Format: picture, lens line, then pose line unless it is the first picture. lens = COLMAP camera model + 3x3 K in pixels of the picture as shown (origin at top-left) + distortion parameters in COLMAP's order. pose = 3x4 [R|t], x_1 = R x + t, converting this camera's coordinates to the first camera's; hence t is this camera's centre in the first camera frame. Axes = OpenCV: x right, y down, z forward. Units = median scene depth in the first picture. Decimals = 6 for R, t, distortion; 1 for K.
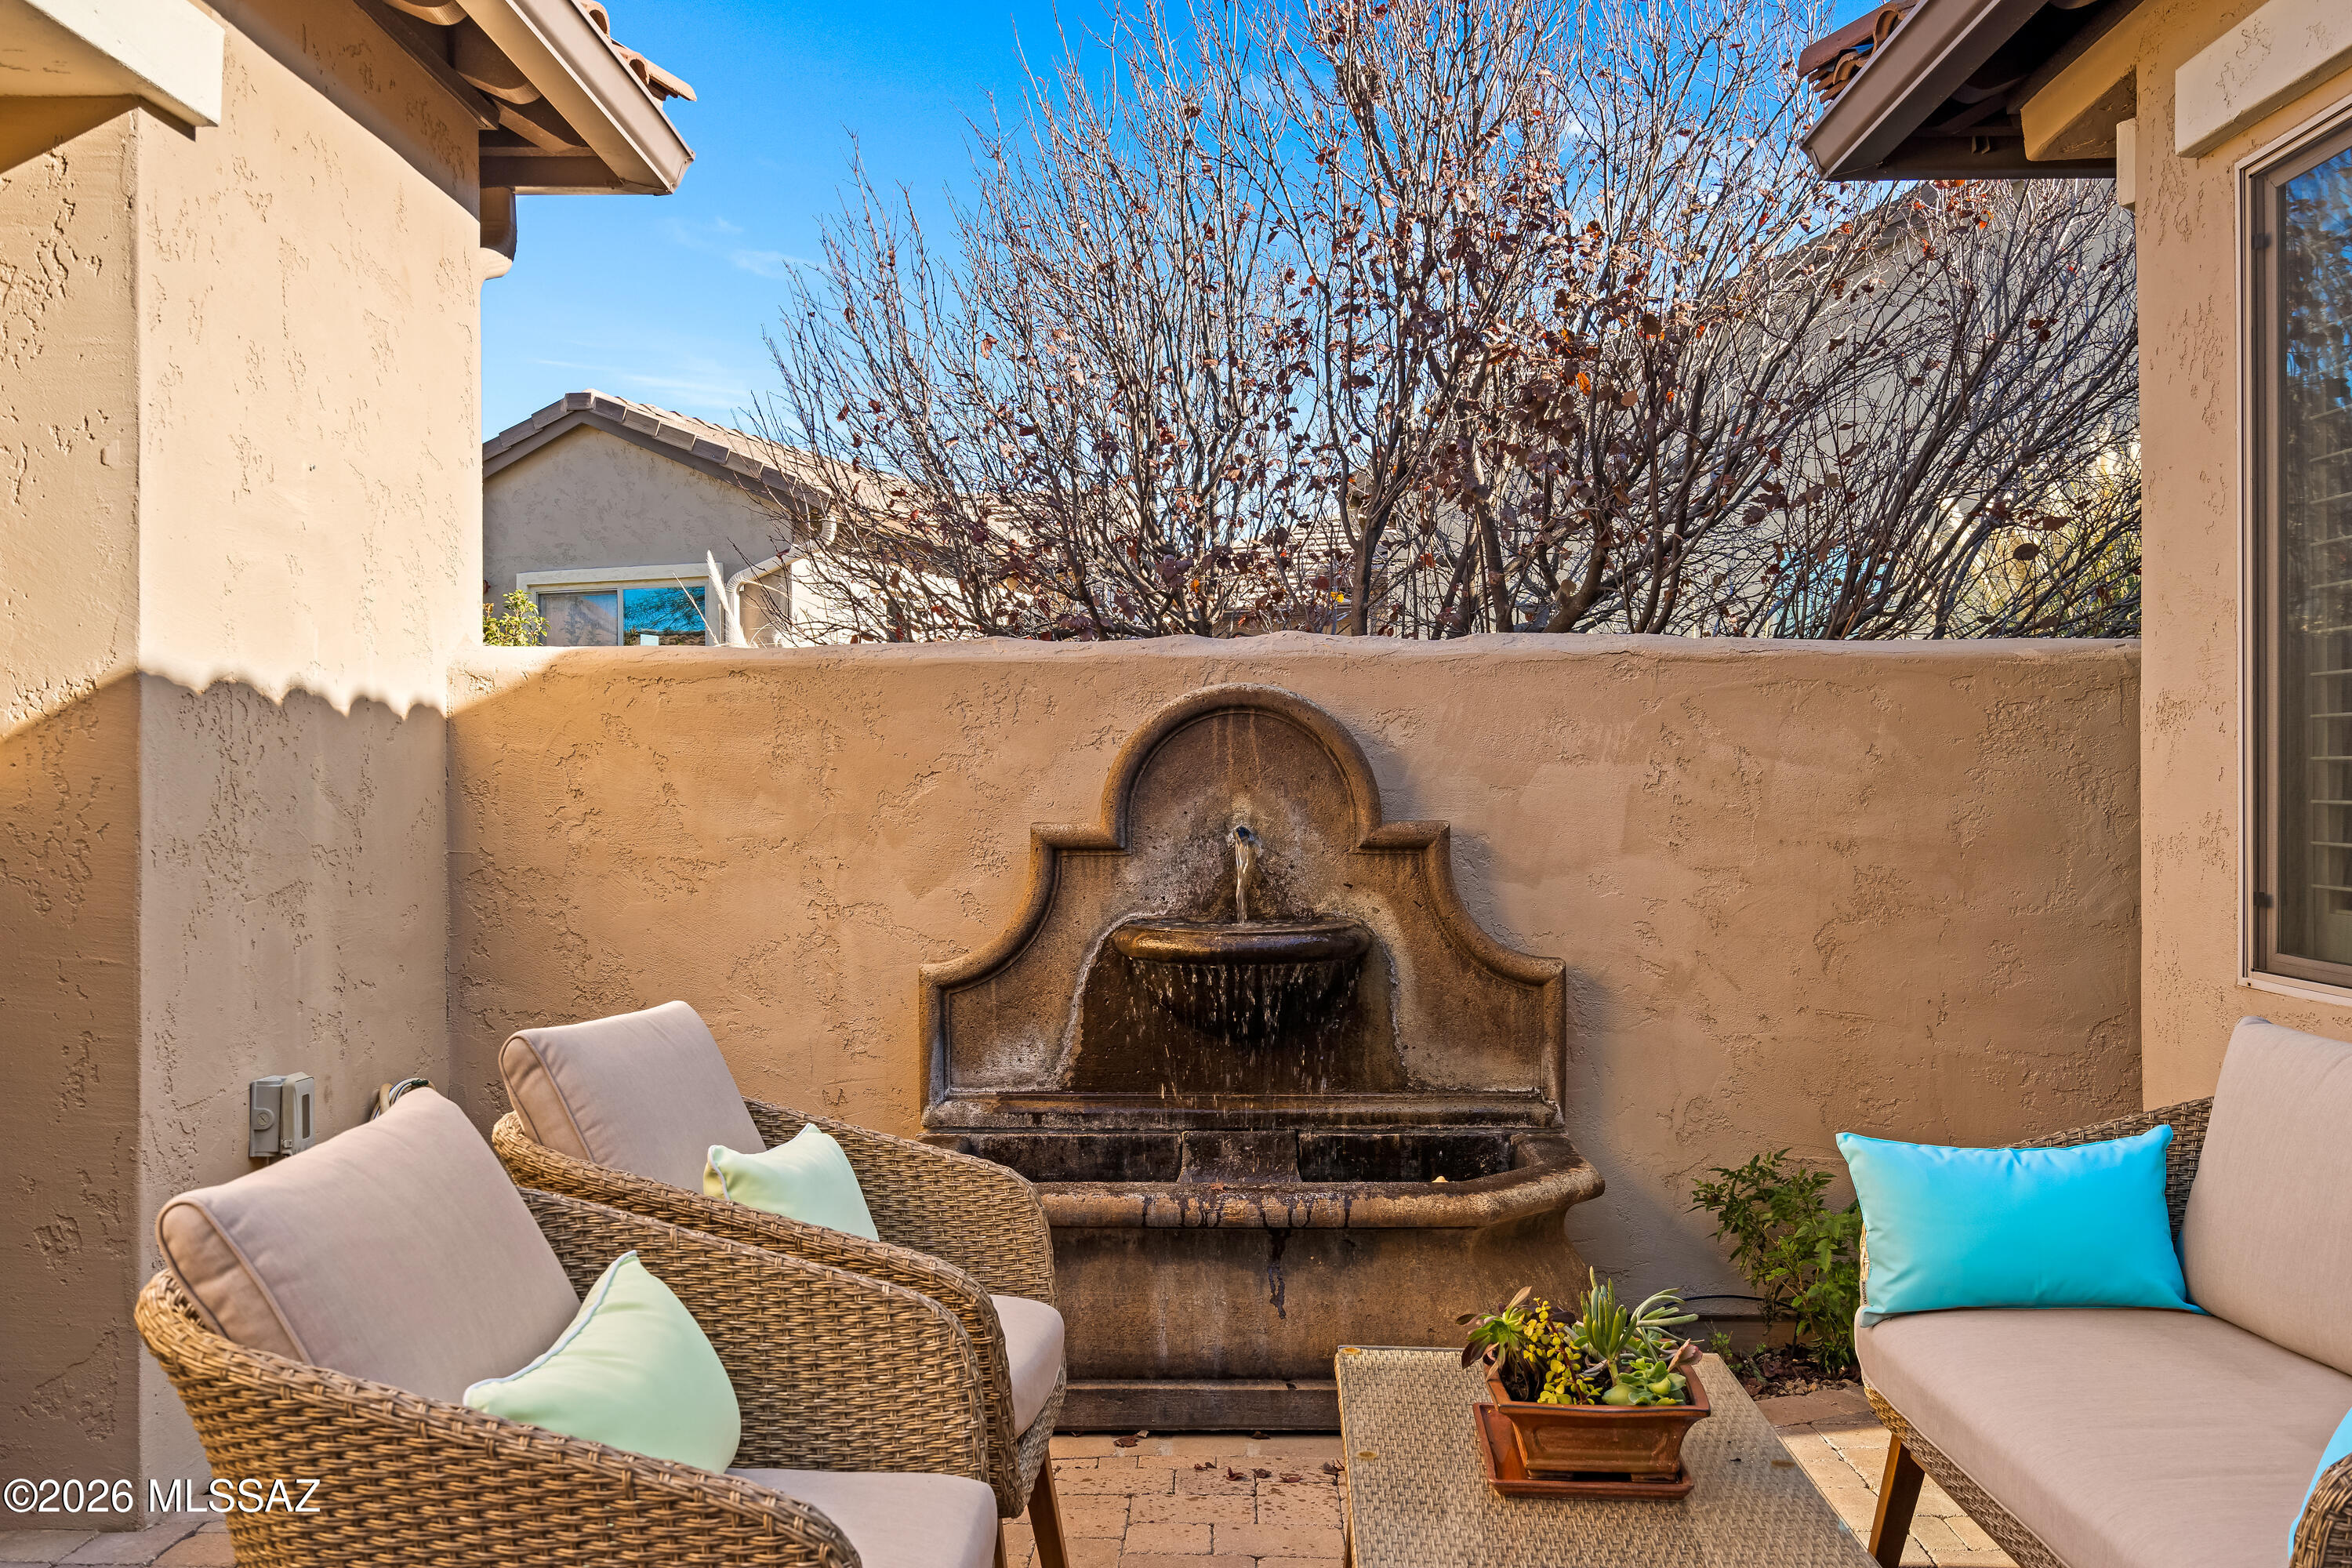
lens RADIAL K [[2046.1, 0, 1176.7], [0, 2046.1, 791.5], [0, 0, 1]] dist [0.000456, -0.000283]
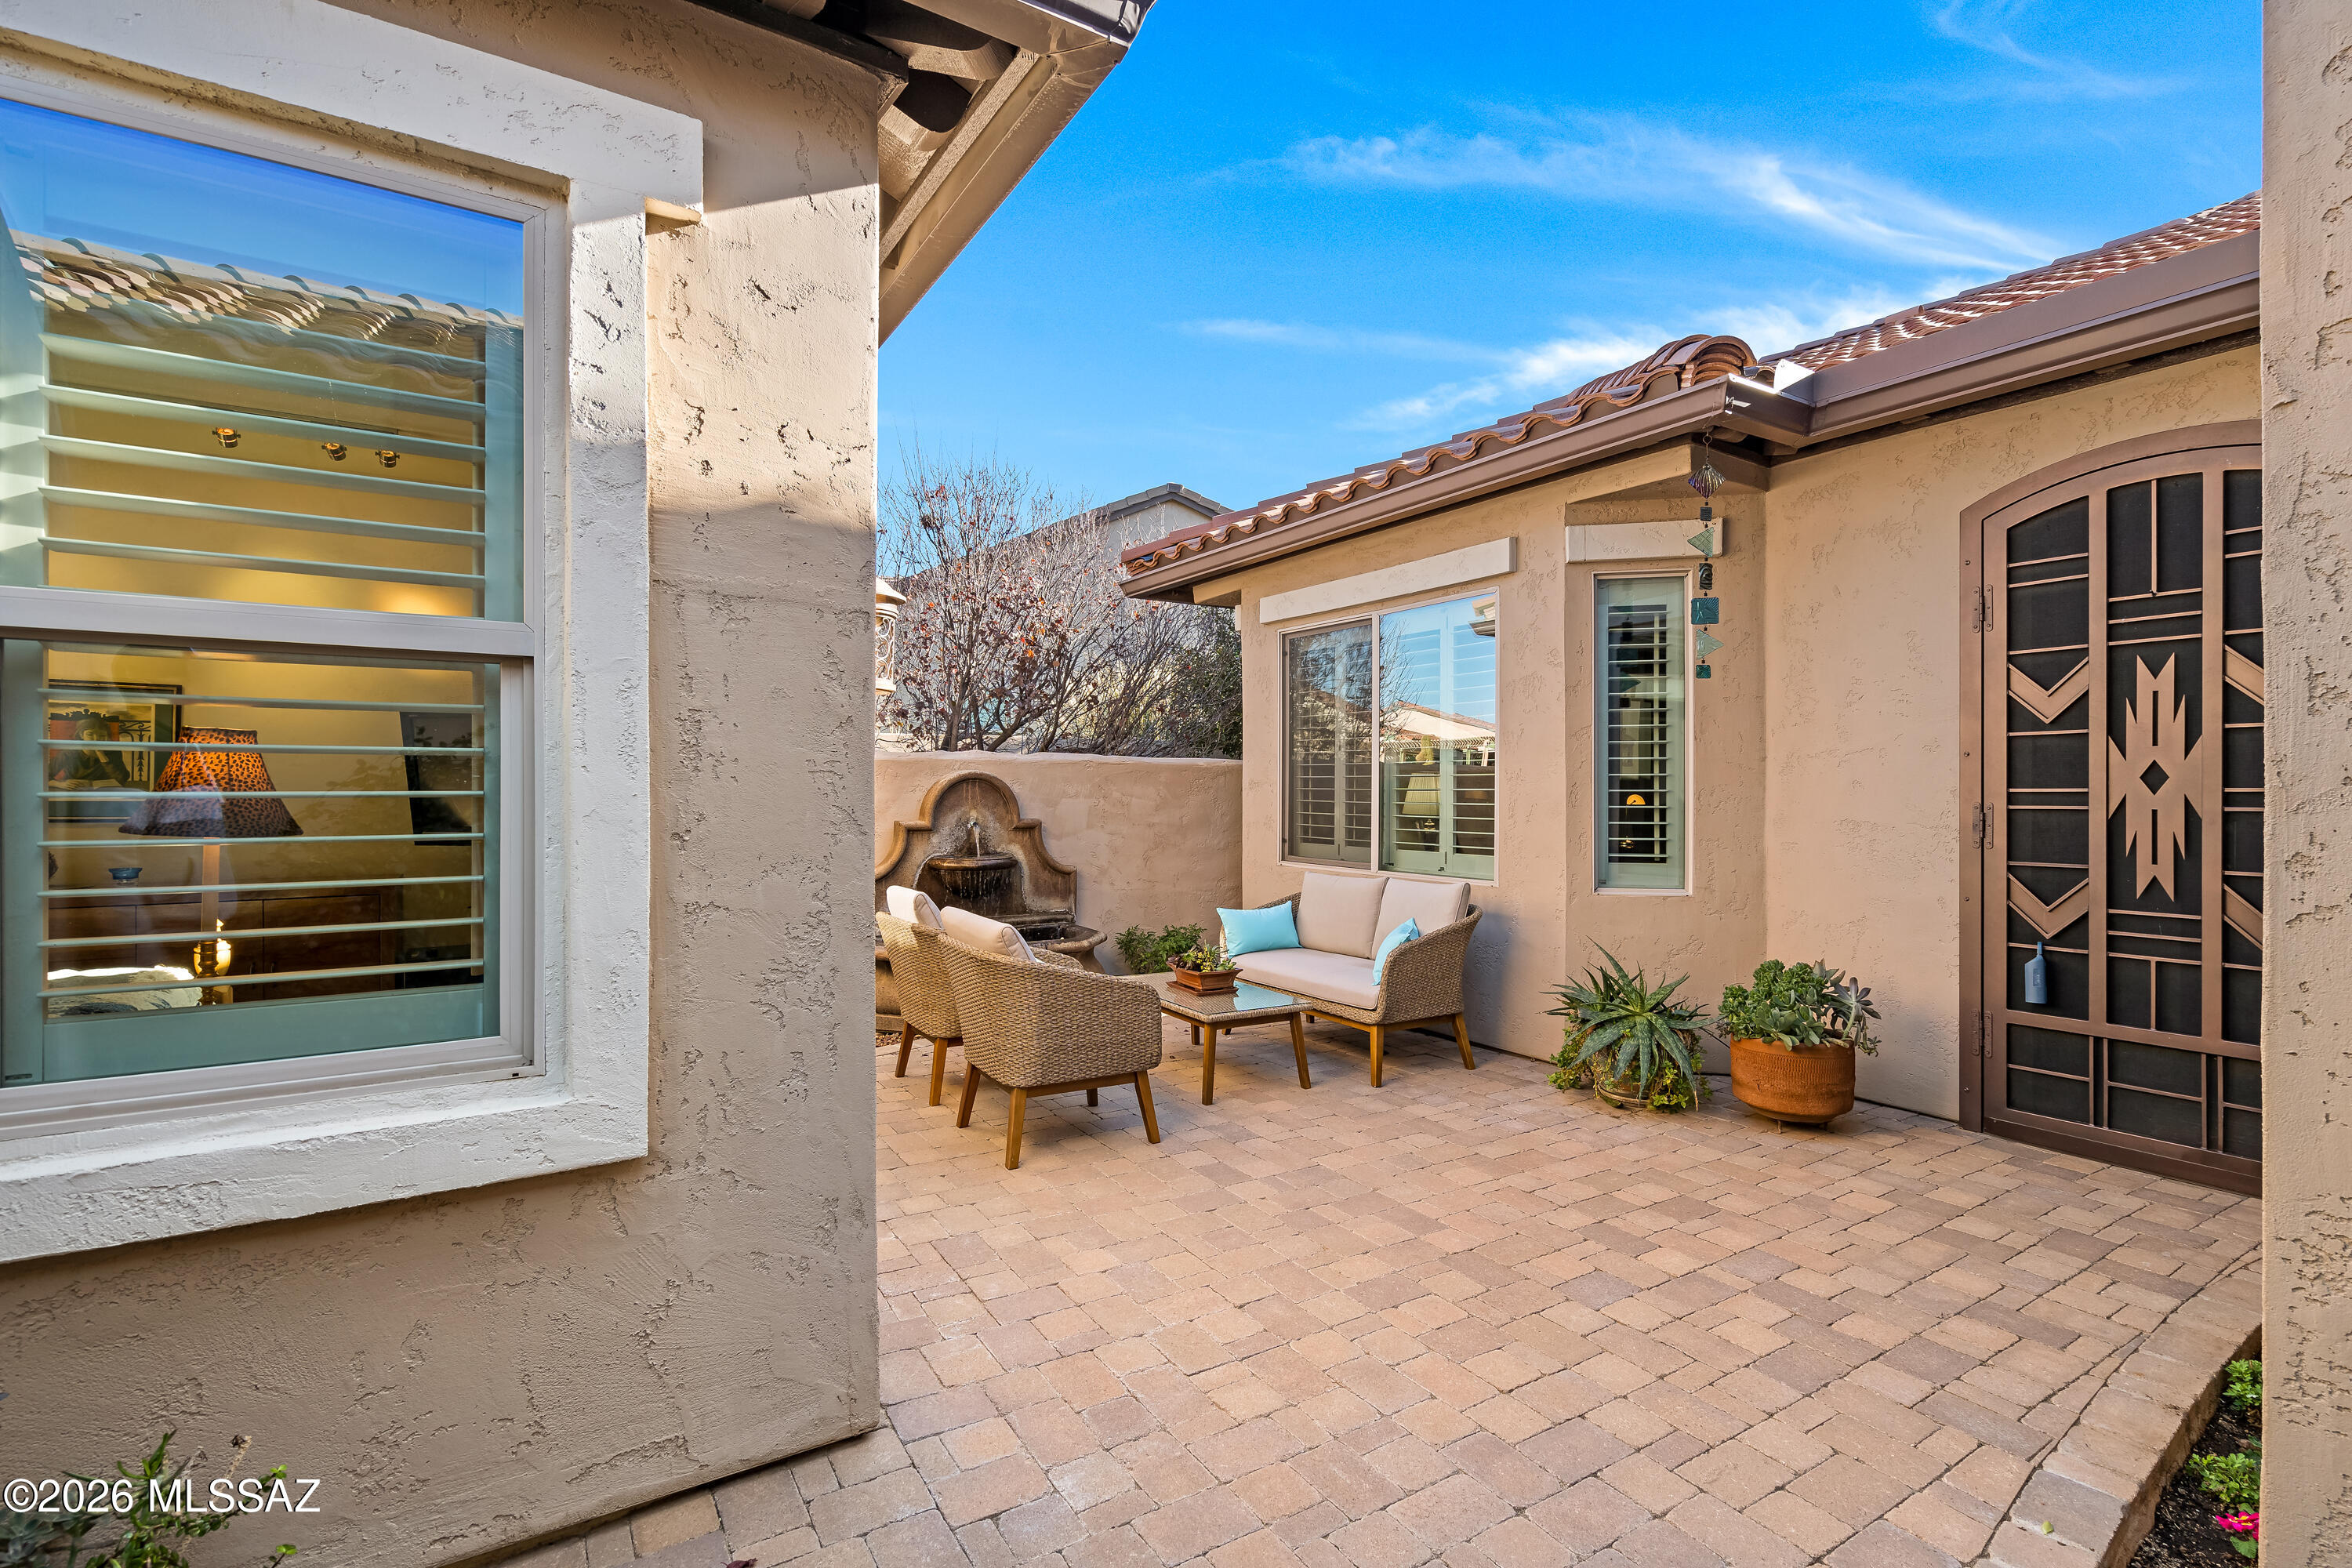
lens RADIAL K [[1072.4, 0, 1175.1], [0, 1072.4, 786.1], [0, 0, 1]] dist [-0.002929, 0.001321]
pose [[0.841260, 0.006858, 0.540587, -0.526632], [-0.006776, 0.999975, -0.002141, -0.029902], [-0.540588, -0.001862, 0.841285, -0.378914]]
